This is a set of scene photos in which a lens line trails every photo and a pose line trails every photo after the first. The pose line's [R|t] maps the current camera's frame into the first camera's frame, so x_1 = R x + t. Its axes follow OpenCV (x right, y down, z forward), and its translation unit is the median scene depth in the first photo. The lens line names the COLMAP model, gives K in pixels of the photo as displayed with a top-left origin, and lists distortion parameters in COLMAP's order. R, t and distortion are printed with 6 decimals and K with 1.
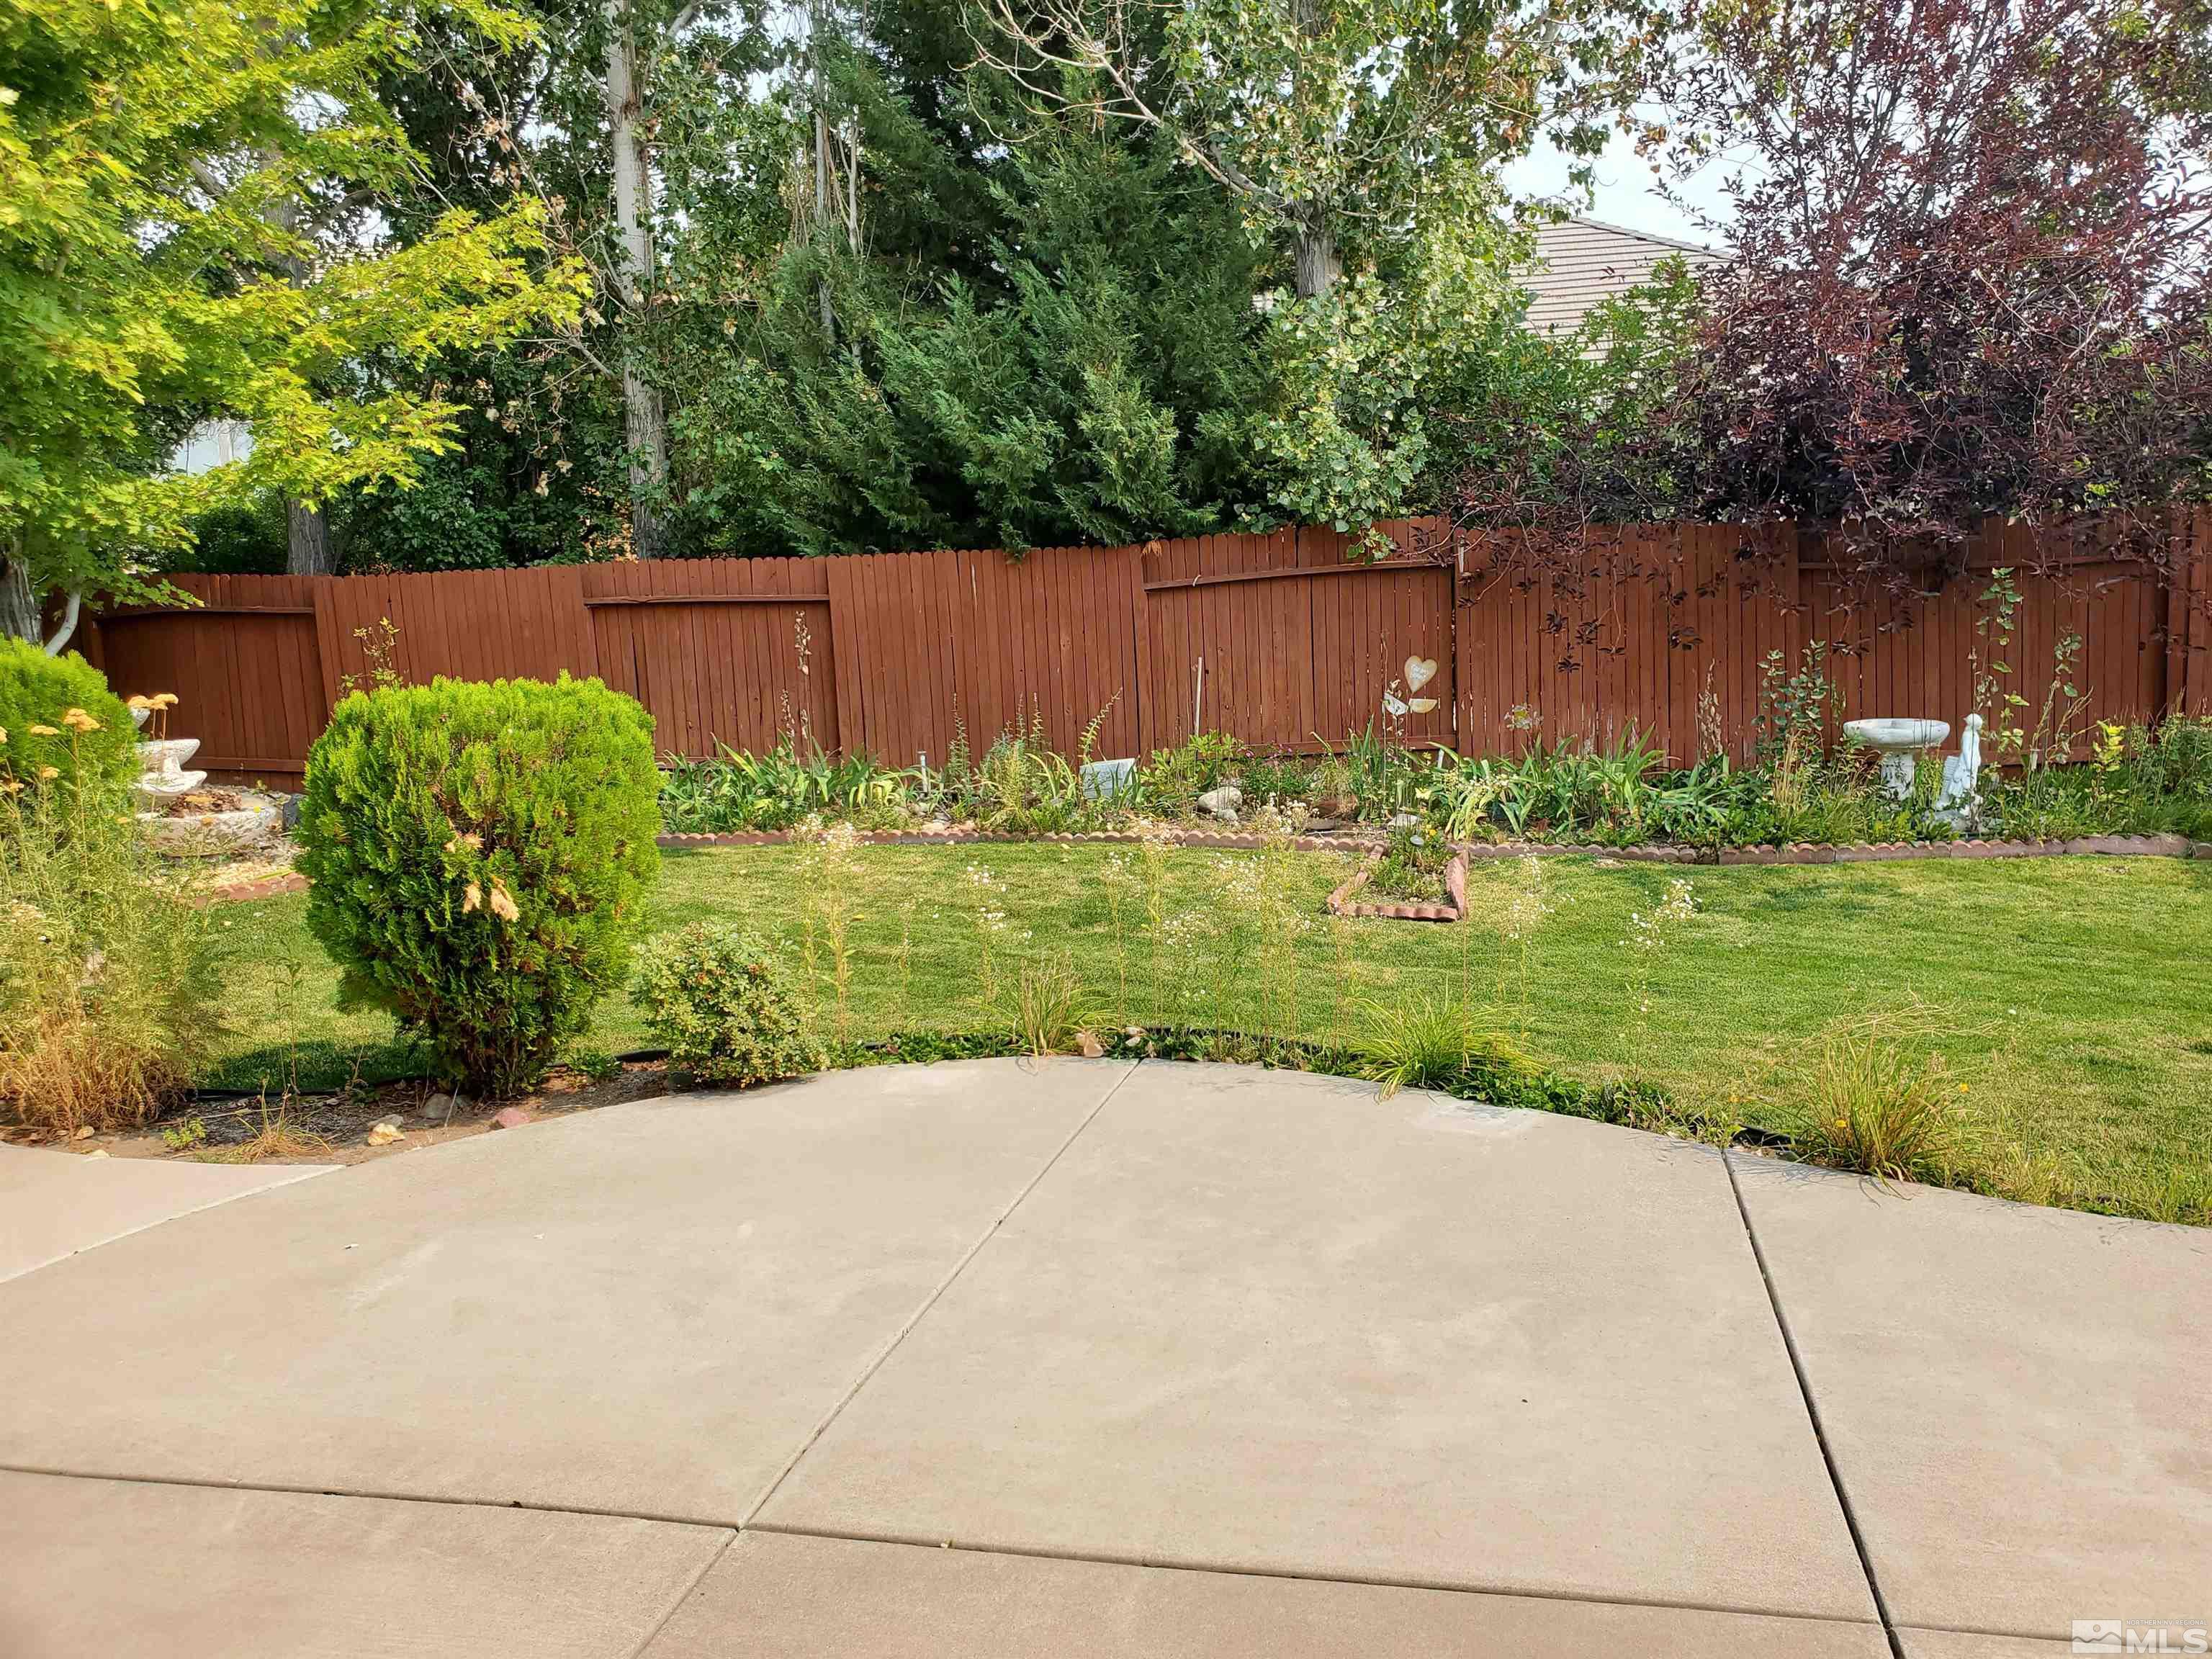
lens RADIAL K [[1687.2, 0, 1106.0], [0, 1687.2, 829.5], [0, 0, 1]] dist [0.033625, -0.084427]
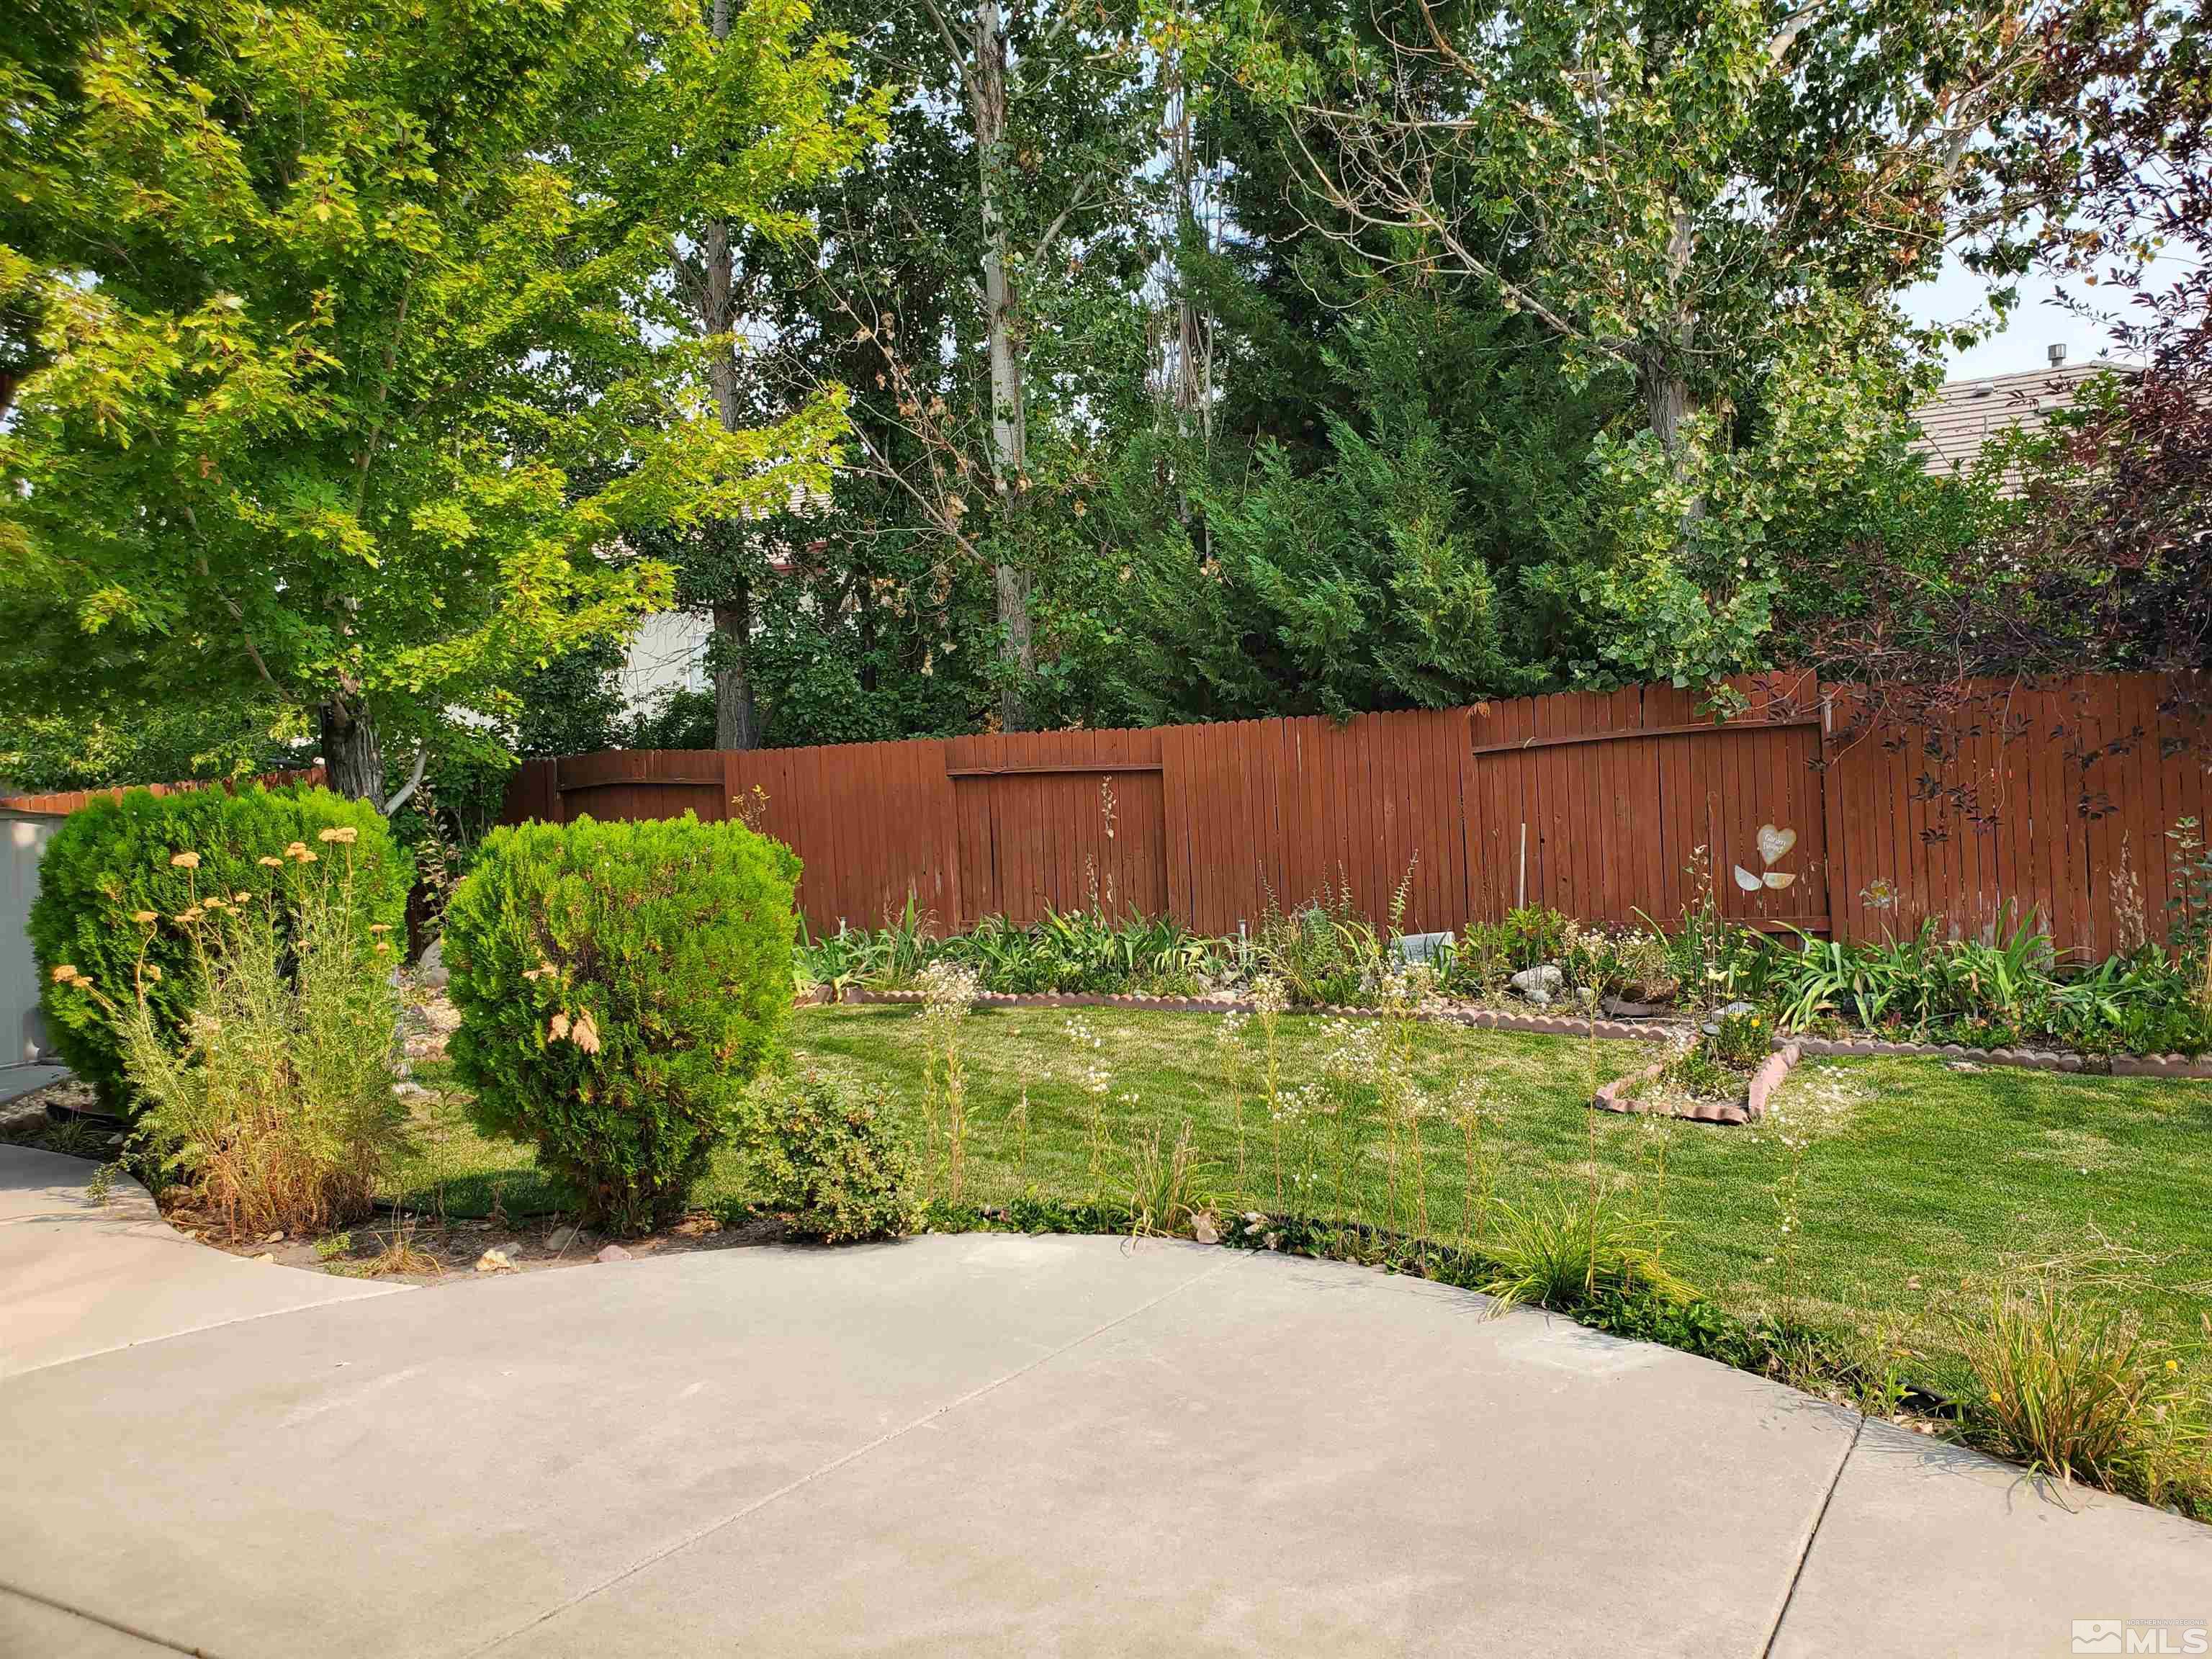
lens RADIAL K [[1687.2, 0, 1106.0], [0, 1687.2, 829.5], [0, 0, 1]] dist [0.033625, -0.084427]
pose [[0.955383, 0.008429, -0.295249, 0.119858], [-0.041366, 0.993560, -0.105487, 0.007858], [0.292458, 0.112994, 0.949579, 0.060489]]
